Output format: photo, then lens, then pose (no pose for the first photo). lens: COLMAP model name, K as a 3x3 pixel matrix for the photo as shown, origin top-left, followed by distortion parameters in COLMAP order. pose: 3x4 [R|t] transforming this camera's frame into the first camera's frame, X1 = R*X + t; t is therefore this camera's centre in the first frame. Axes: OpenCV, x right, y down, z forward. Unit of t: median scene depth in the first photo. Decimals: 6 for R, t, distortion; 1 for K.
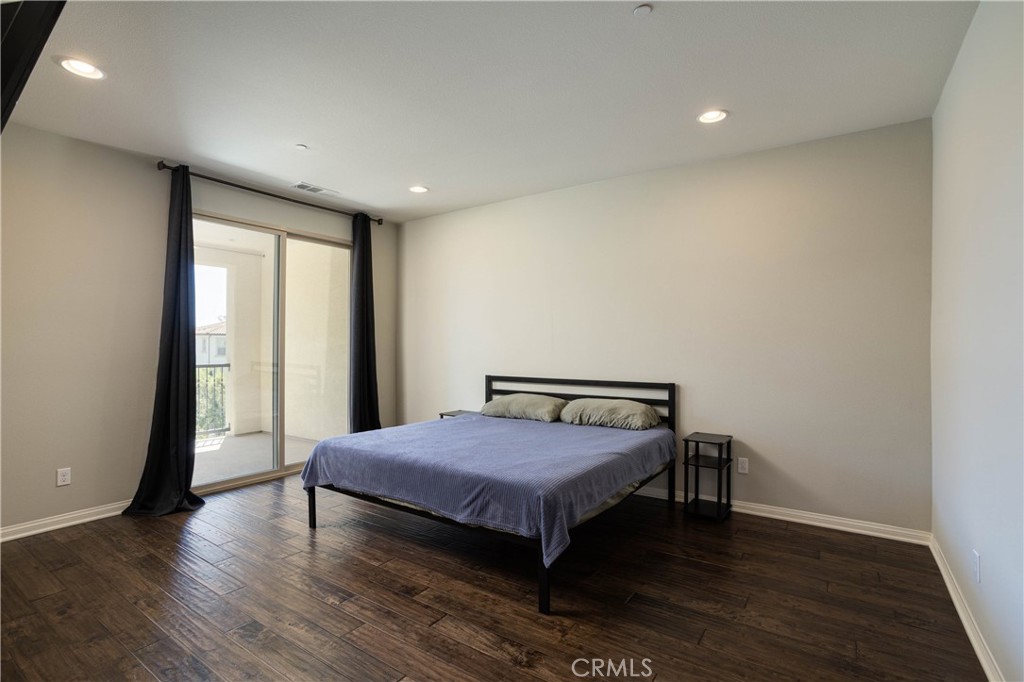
lens RADIAL K [[488.3, 0, 508.0], [0, 488.3, 344.3], [0, 0, 1]] dist [-0.022165, 0.004118]
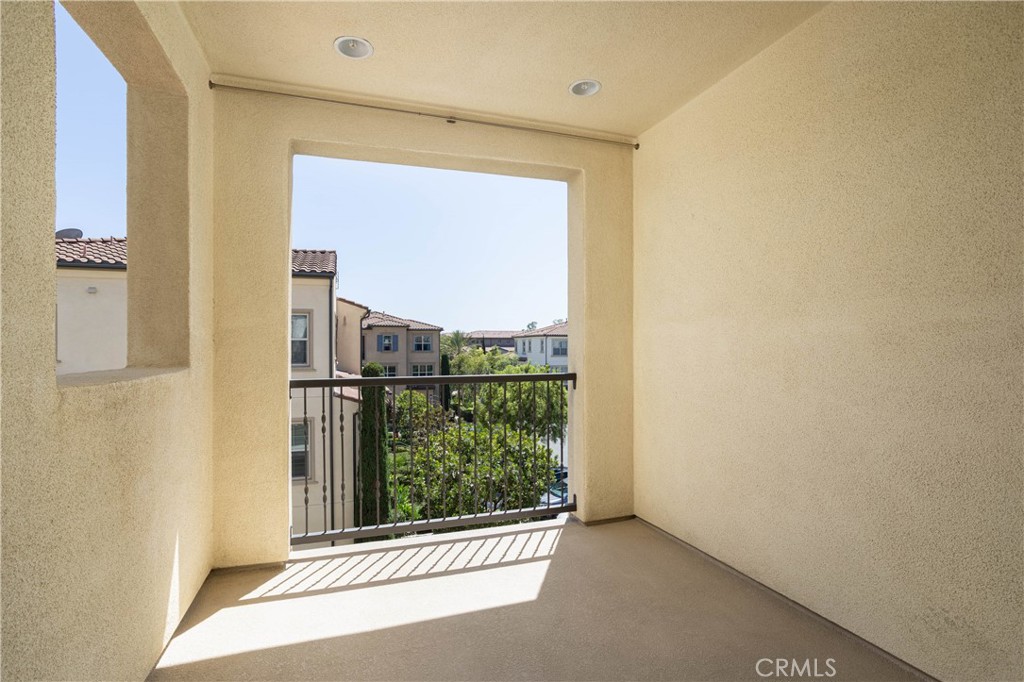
lens RADIAL K [[505.1, 0, 515.2], [0, 505.1, 341.1], [0, 0, 1]] dist [-0.022637, 0.010036]
pose [[0.816612, -0.008218, -0.577129, -0.618328], [0.002468, 0.999939, -0.010748, 0.025803], [0.577182, 0.007353, 0.816582, 1.032554]]
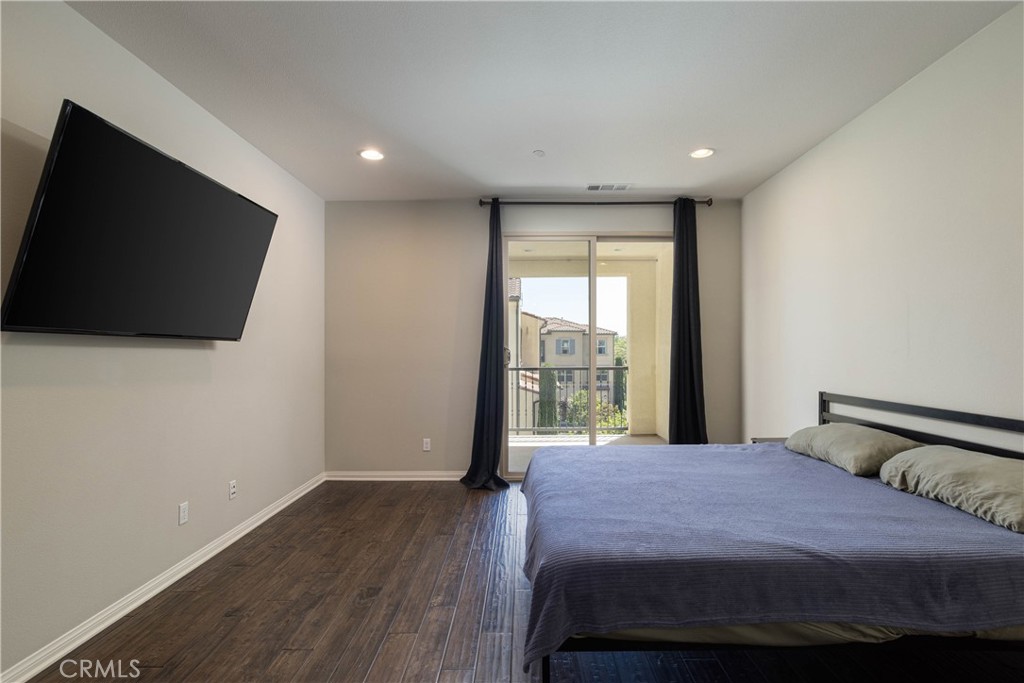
lens RADIAL K [[505.1, 0, 516.5], [0, 505.1, 347.9], [0, 0, 1]] dist [-0.022637, 0.010036]
pose [[0.570531, -0.007017, -0.821246, 0.362211], [0.006078, 0.999972, -0.004322, 0.003215], [0.821253, -0.002526, 0.570558, 0.322066]]
